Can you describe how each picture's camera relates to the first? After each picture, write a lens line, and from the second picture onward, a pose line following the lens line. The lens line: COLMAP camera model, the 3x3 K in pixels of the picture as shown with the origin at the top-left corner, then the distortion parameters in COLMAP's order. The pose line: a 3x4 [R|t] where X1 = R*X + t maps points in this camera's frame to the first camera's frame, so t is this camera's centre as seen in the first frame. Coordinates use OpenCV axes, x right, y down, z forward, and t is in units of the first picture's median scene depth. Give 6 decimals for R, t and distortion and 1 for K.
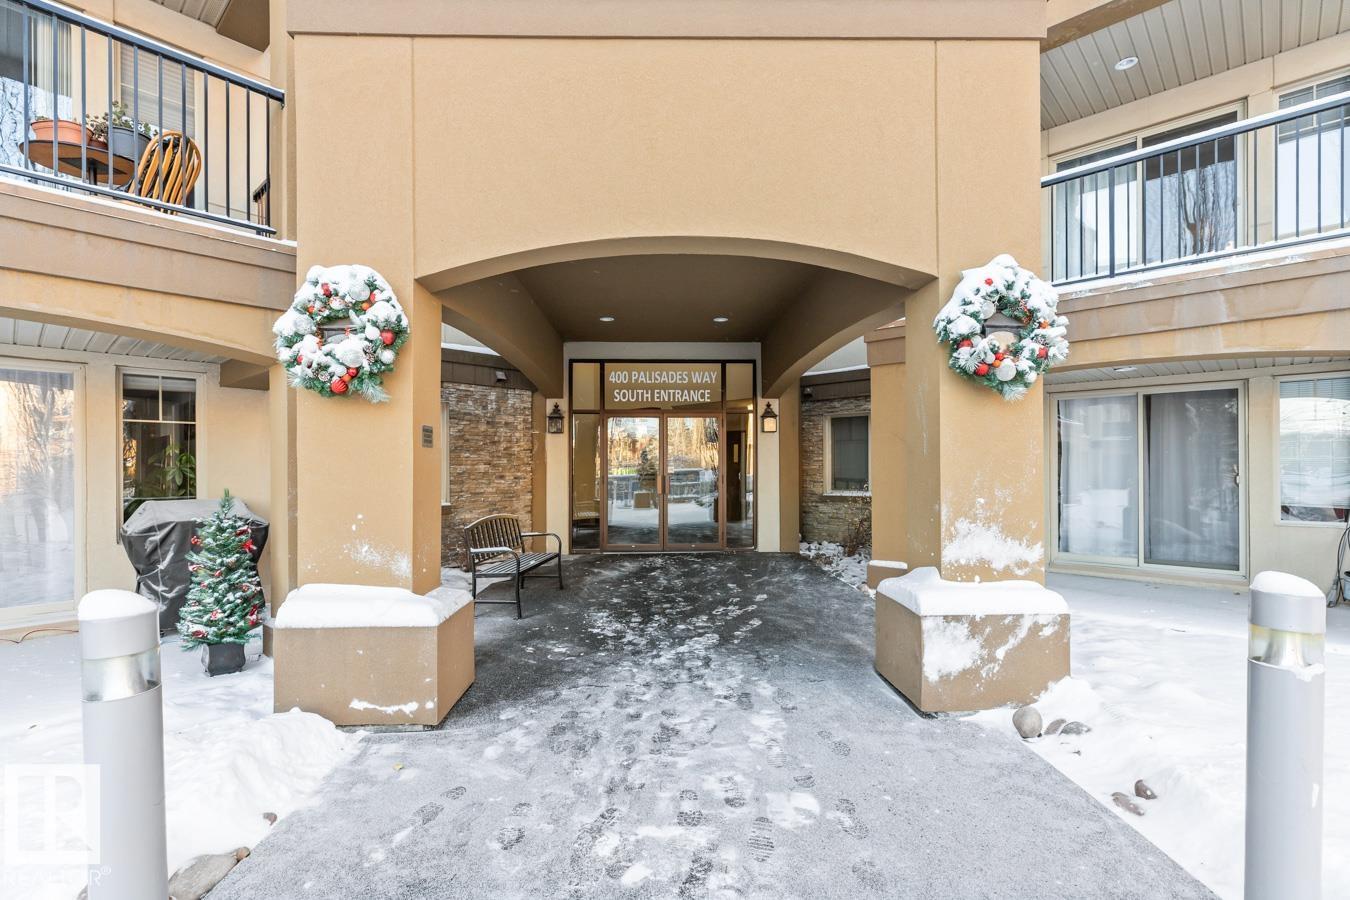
lens RADIAL K [[628.0, 0, 681.9], [0, 628.0, 453.5], [0, 0, 1]] dist [0.000394, -0.000068]
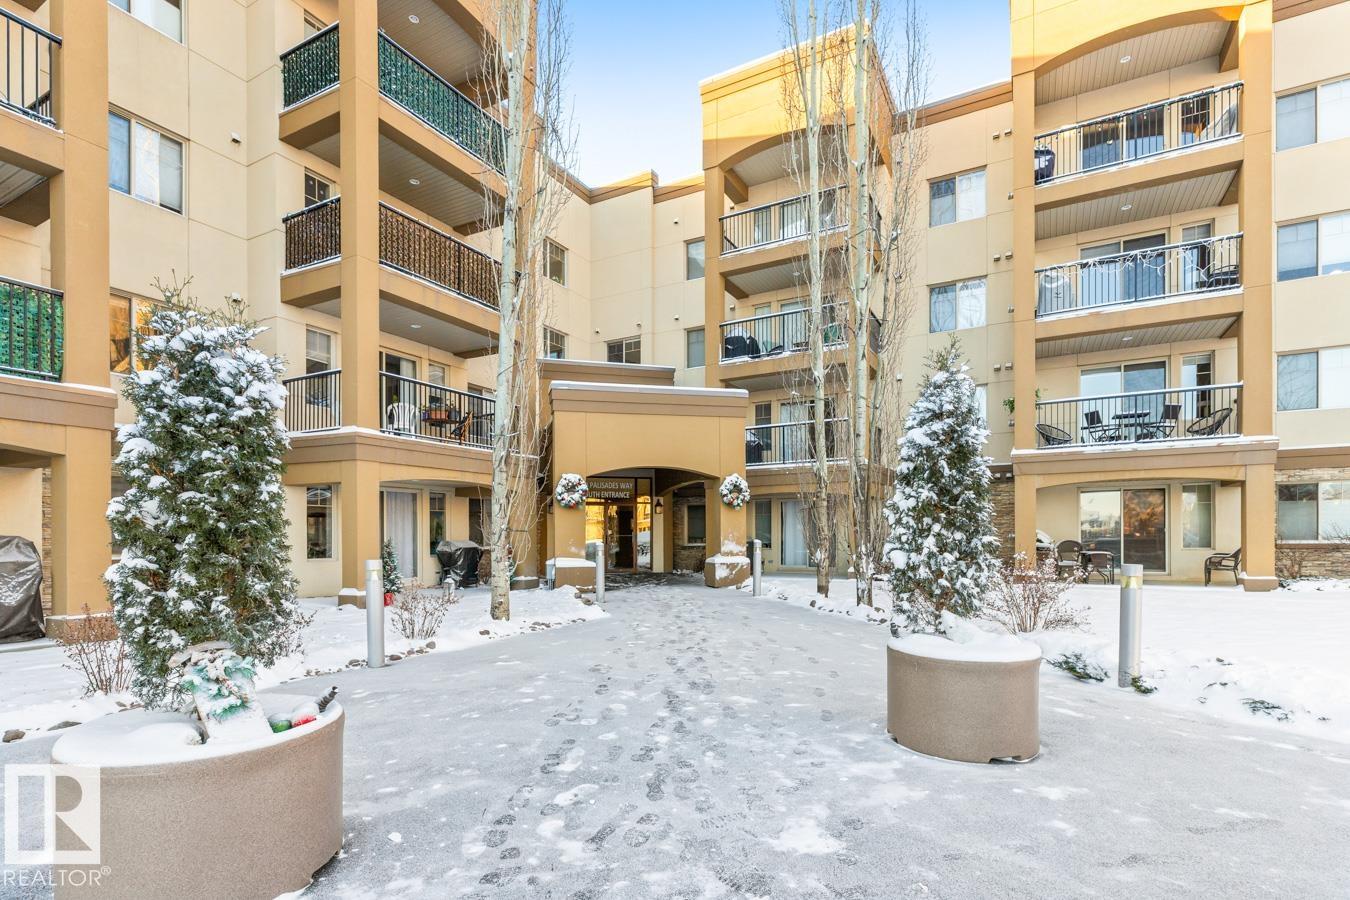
lens RADIAL K [[628.0, 0, 675.9], [0, 628.0, 453.7], [0, 0, 1]] dist [0.000394, -0.000068]
pose [[0.972989, 0.028254, 0.229115, -0.776147], [-0.002178, 0.993561, -0.113276, 0.011941], [-0.230840, 0.109717, 0.966786, -2.794418]]
